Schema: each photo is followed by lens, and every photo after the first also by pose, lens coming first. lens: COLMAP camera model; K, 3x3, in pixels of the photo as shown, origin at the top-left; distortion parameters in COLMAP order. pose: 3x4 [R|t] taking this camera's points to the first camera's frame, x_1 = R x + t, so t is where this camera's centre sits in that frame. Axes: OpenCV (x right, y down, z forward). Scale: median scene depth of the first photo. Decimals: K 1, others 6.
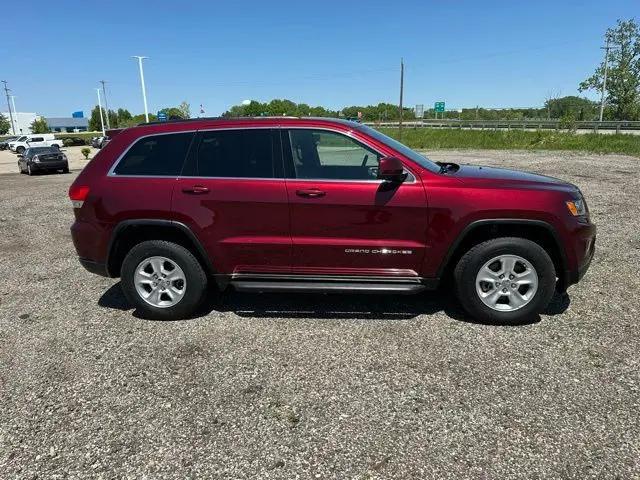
lens RADIAL K [[452.4, 0, 320.0], [0, 452.4, 240.0], [0, 0, 1]] dist [0.001809, -0.001664]
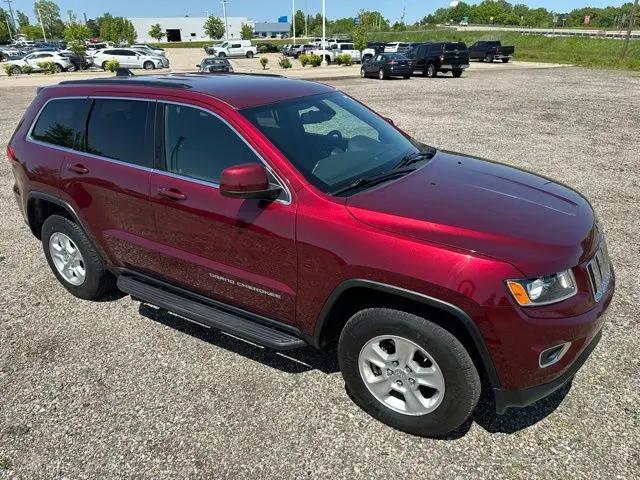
lens RADIAL K [[452.4, 0, 320.0], [0, 452.4, 240.0], [0, 0, 1]] dist [0.001809, -0.001664]
pose [[0.915786, 0.176319, -0.360899, 0.030609], [-0.106695, 0.973007, 0.204628, -0.013014], [0.387237, -0.148890, 0.909879, 0.023554]]
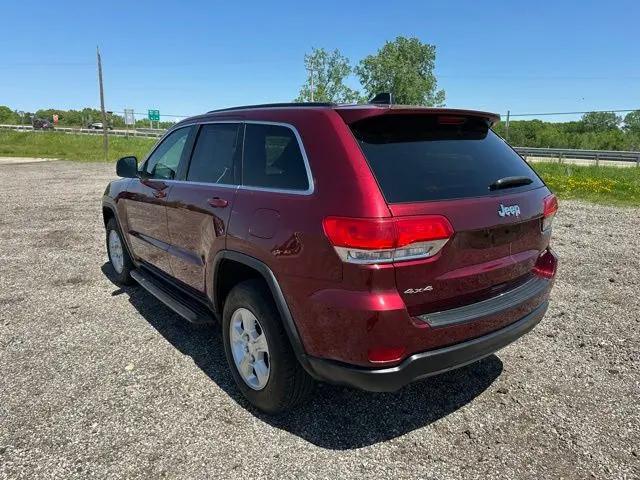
lens RADIAL K [[452.4, 0, 320.0], [0, 452.4, 240.0], [0, 0, 1]] dist [0.001809, -0.001664]
pose [[0.829390, -0.081520, 0.552691, 0.033052], [0.094464, 0.995515, 0.005080, -0.030251], [-0.550626, 0.047996, 0.833371, 0.124123]]
